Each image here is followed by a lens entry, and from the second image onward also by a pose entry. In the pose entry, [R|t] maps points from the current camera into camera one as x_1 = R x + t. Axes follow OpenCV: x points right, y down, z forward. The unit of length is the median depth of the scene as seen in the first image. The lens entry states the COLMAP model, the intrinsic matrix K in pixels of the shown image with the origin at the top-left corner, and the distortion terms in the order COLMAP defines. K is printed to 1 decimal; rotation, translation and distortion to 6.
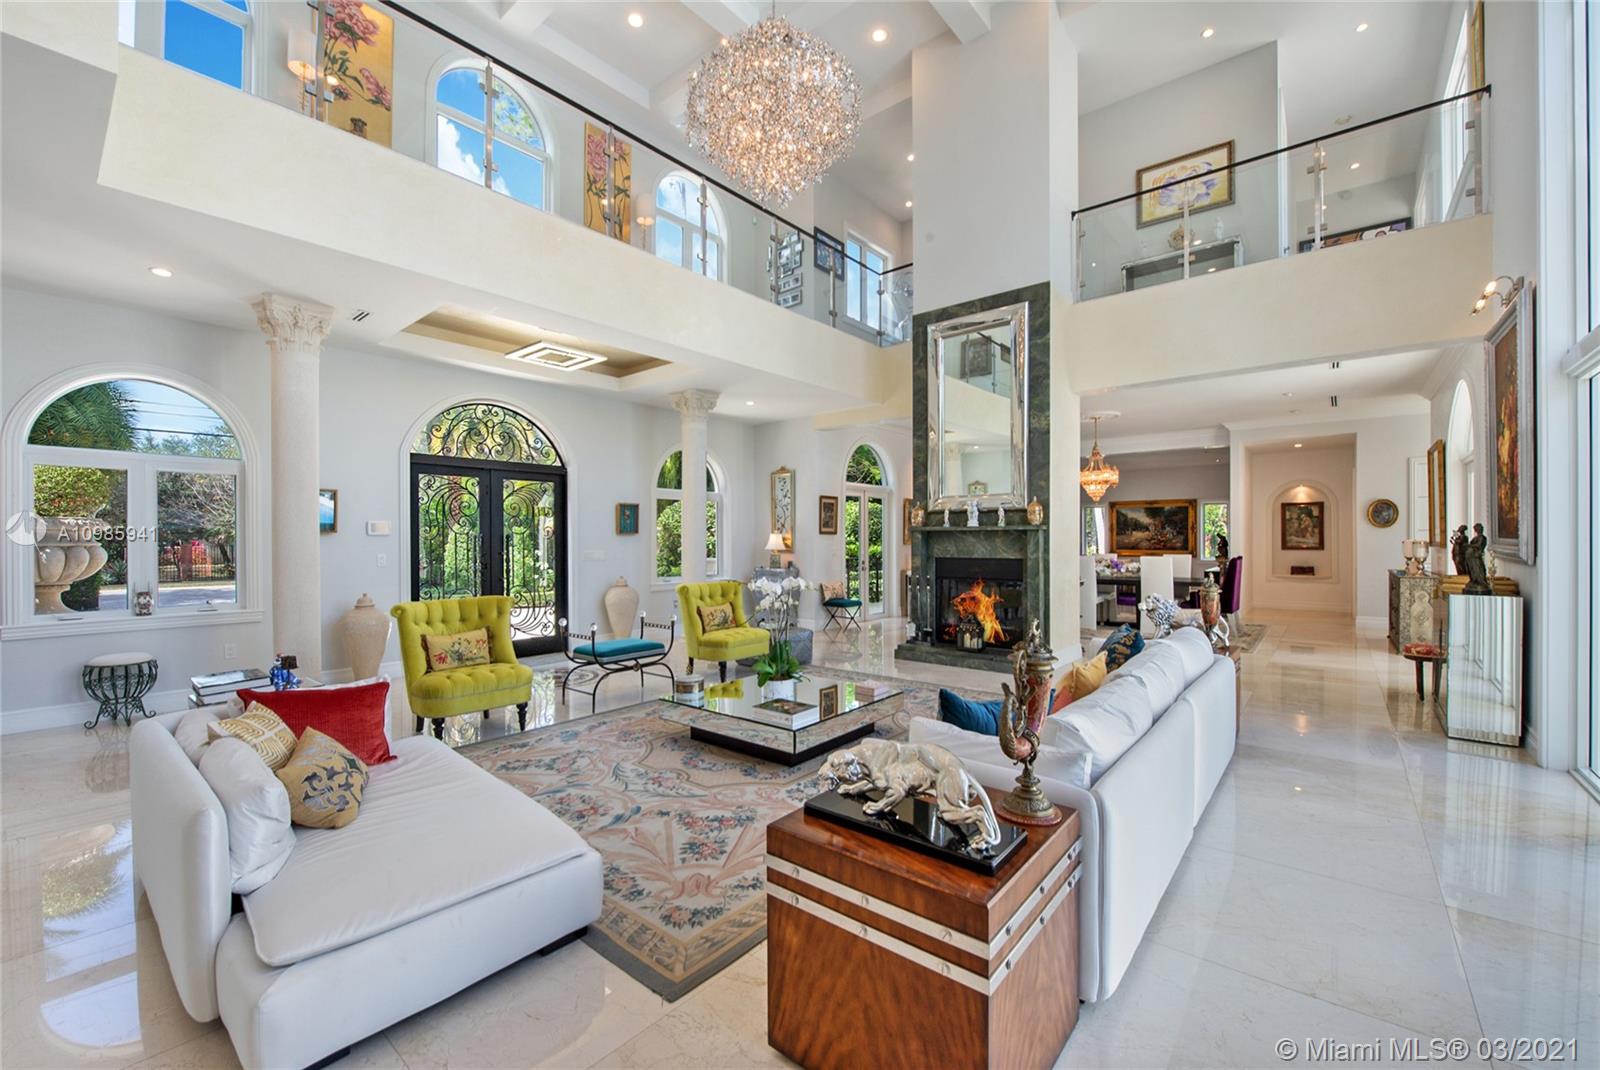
lens RADIAL K [[642.8, 0, 808.3], [0, 642.8, 551.3], [0, 0, 1]] dist [-0.015691, -0.000094]
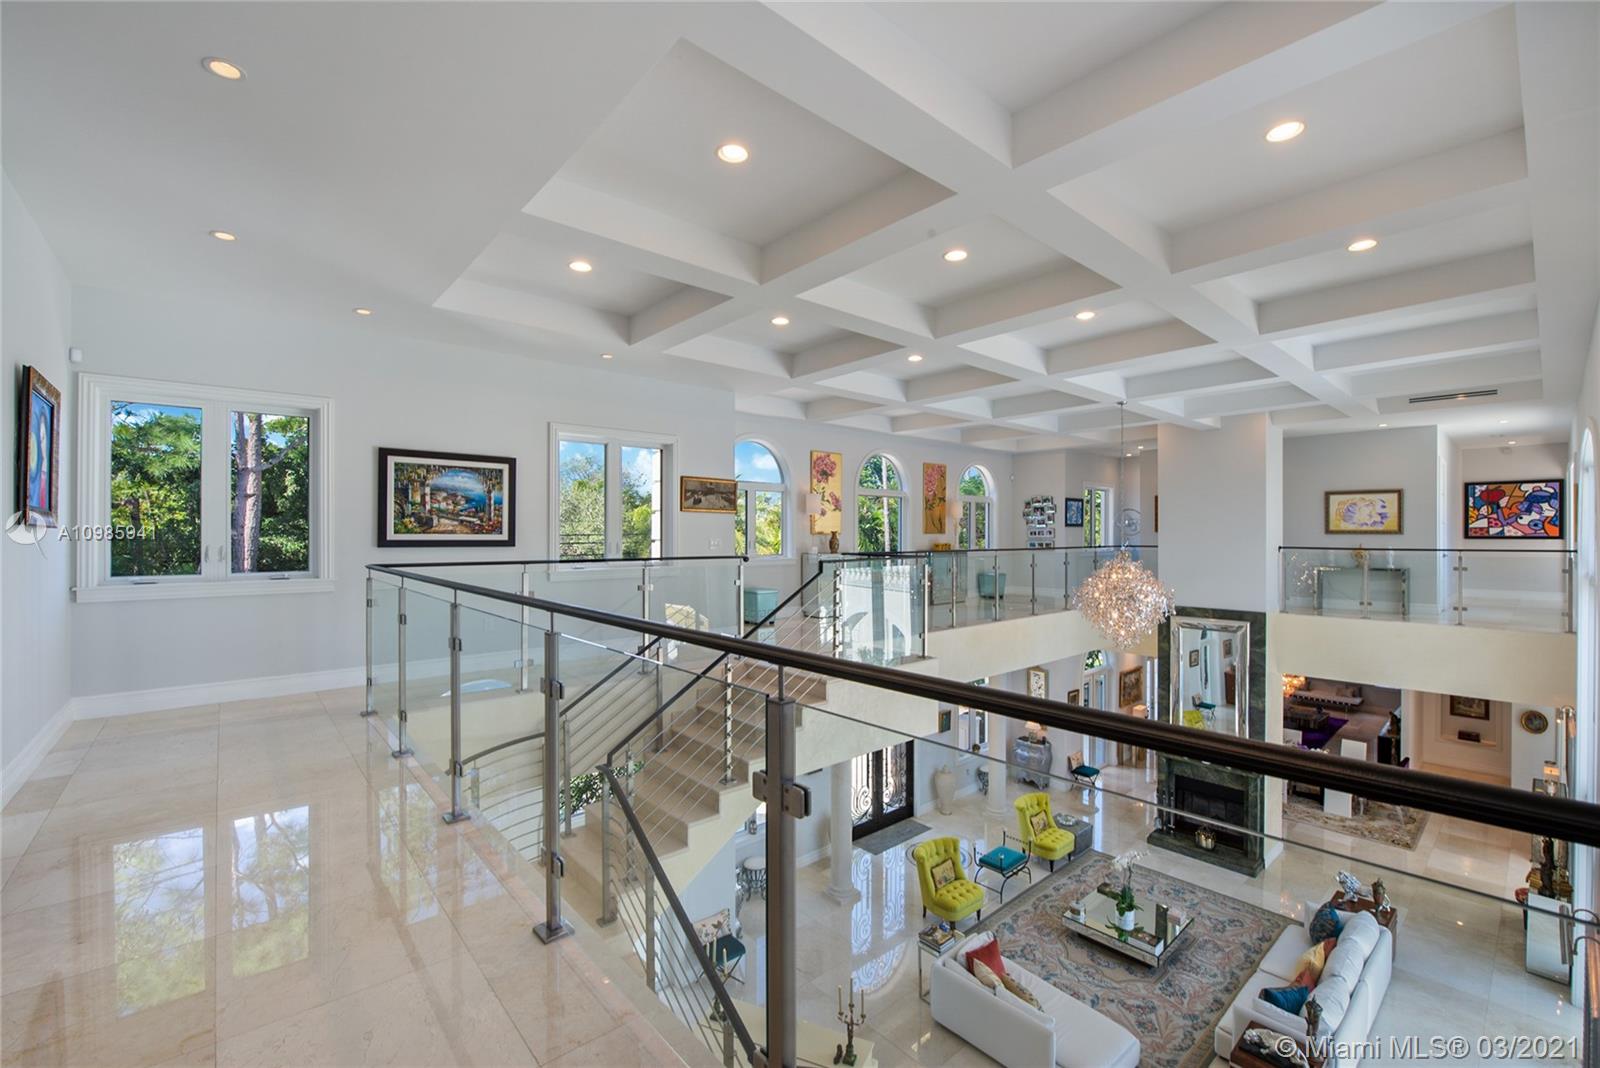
lens RADIAL K [[672.0, 0, 799.0], [0, 672.0, 529.3], [0, 0, 1]] dist [-0.023148, -0.000118]
pose [[0.986455, 0.004206, -0.163977, -0.424158], [-0.006793, 0.999861, -0.015221, -0.547583], [0.163890, 0.016129, 0.986347, -0.682845]]
